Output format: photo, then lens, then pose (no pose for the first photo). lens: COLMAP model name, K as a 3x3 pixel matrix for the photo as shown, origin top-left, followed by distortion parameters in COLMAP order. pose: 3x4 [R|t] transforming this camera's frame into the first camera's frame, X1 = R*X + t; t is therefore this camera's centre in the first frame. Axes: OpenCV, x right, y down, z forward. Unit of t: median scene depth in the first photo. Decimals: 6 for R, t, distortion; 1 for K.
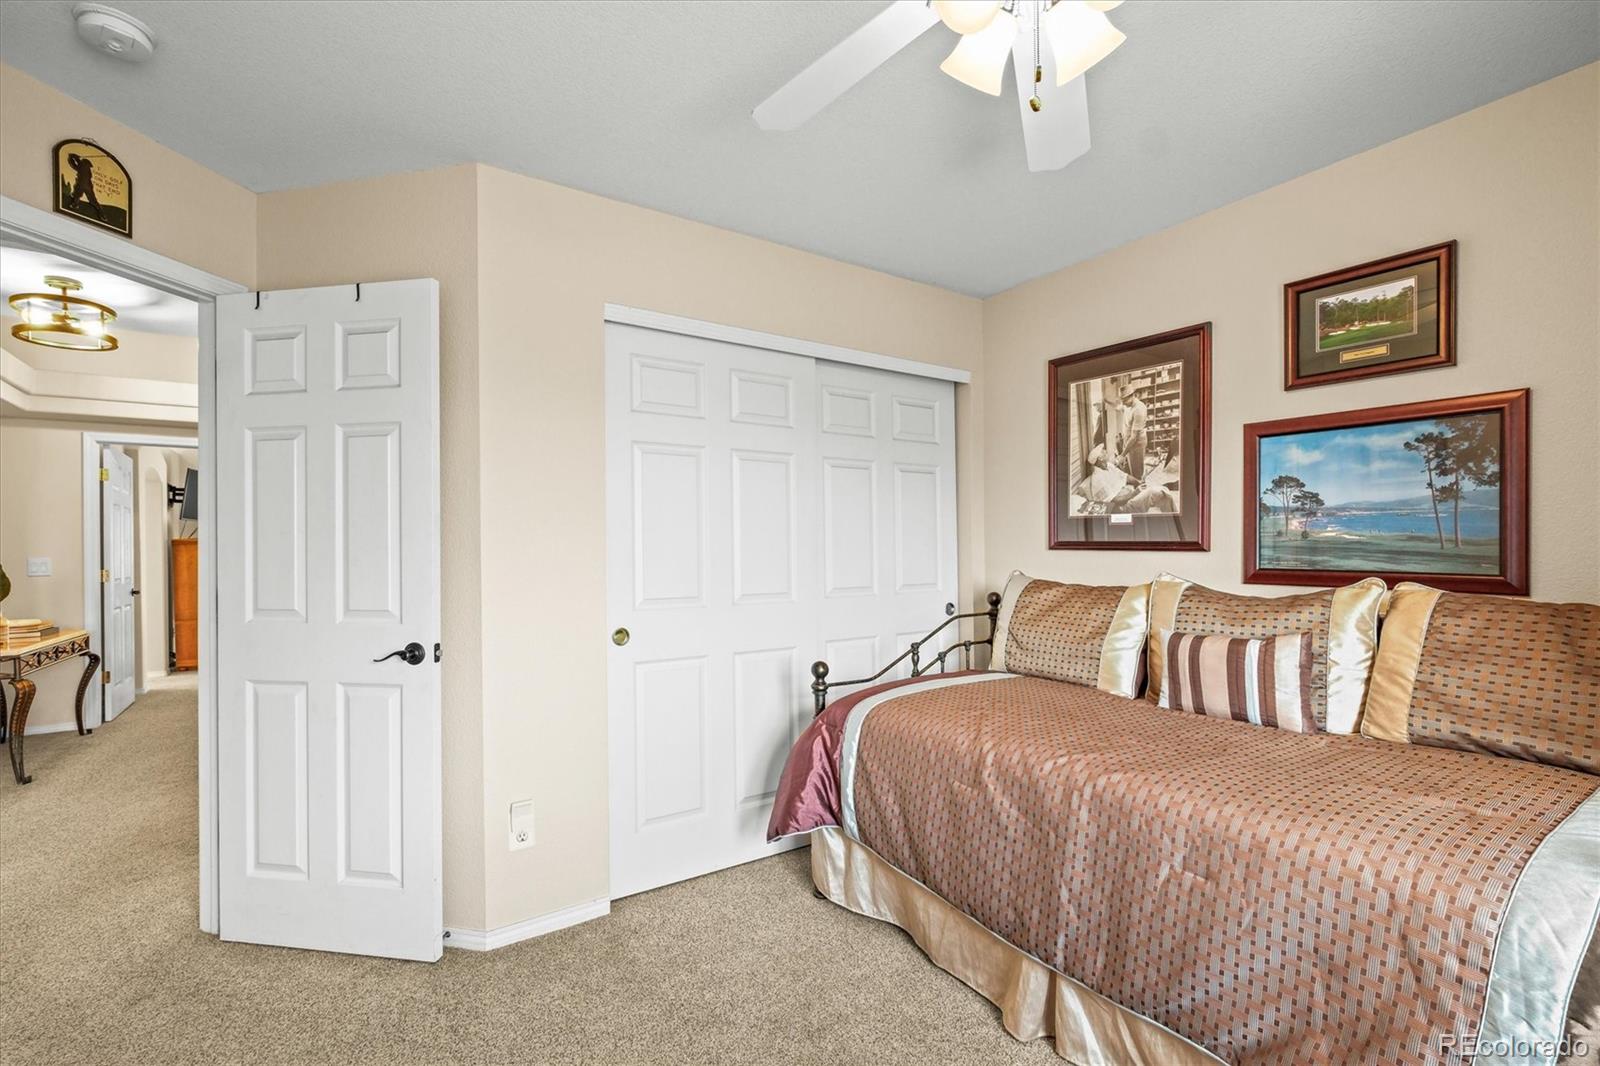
lens RADIAL K [[704.1, 0, 765.5], [0, 704.1, 553.0], [0, 0, 1]] dist [0.001227, -0.001390]
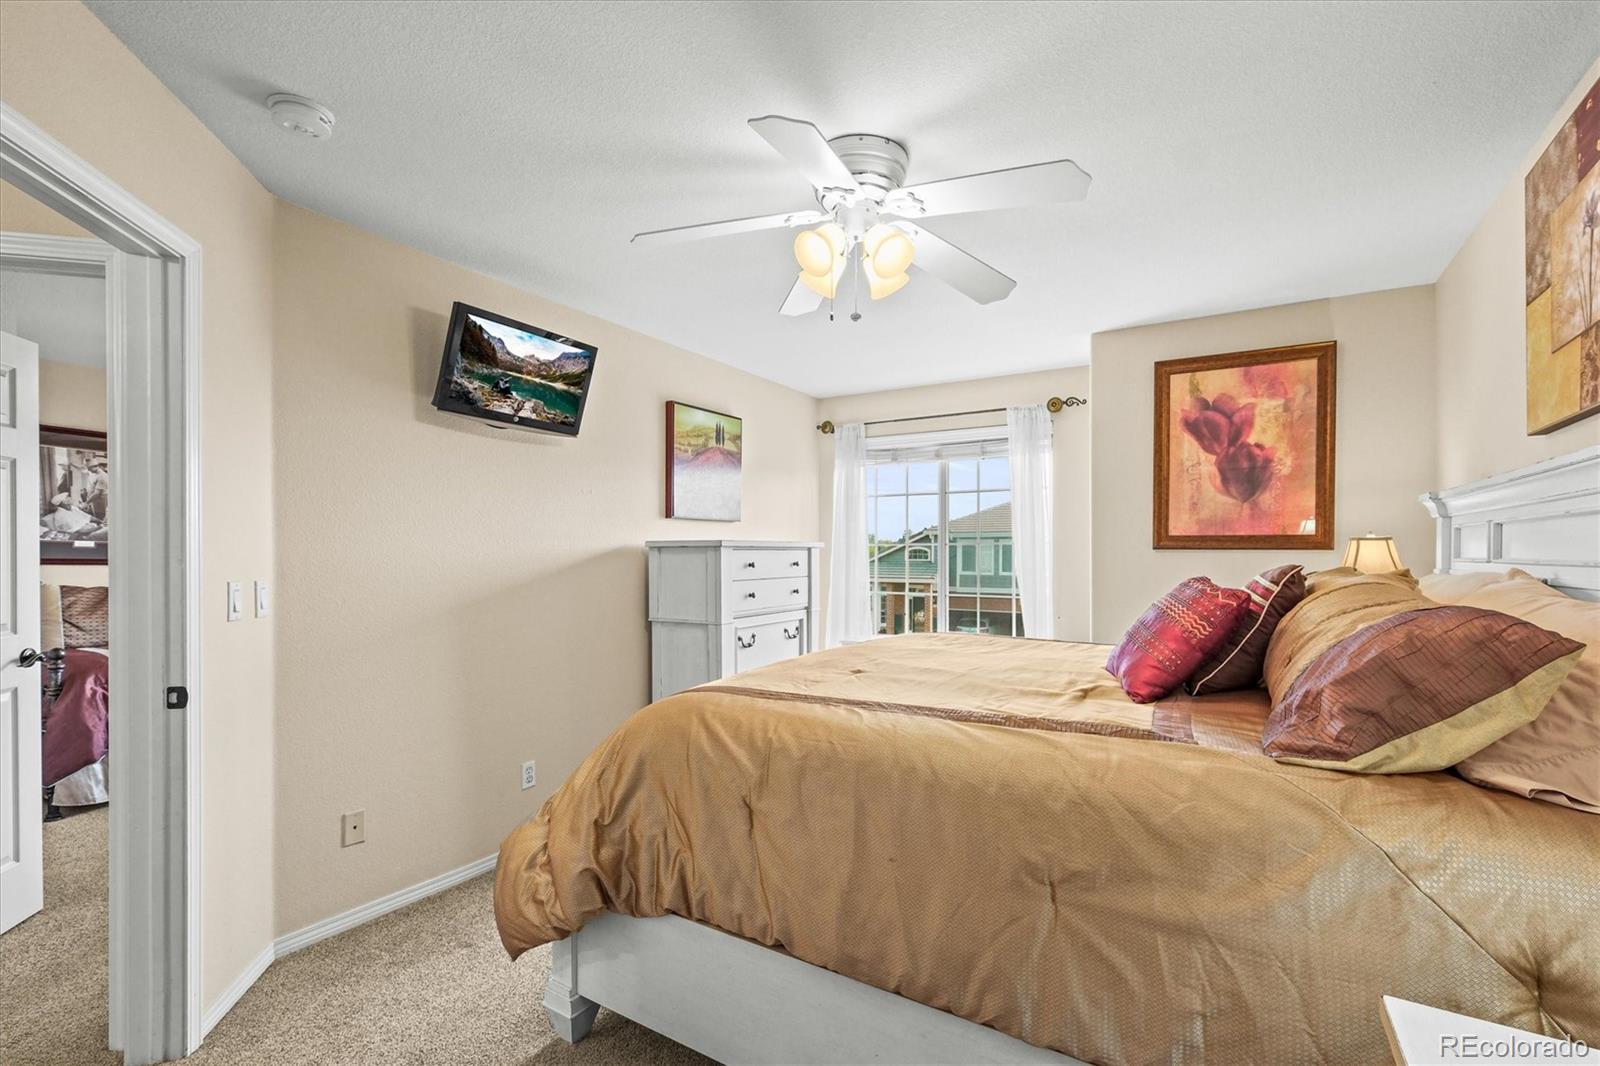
lens RADIAL K [[704.1, 0, 799.9], [0, 704.1, 548.4], [0, 0, 1]] dist [0.001227, -0.001390]
pose [[-0.426015, 0.012309, 0.904633, -1.531295], [0.002118, 0.999918, -0.012608, -0.016395], [-0.904714, -0.003455, -0.426006, 0.240132]]
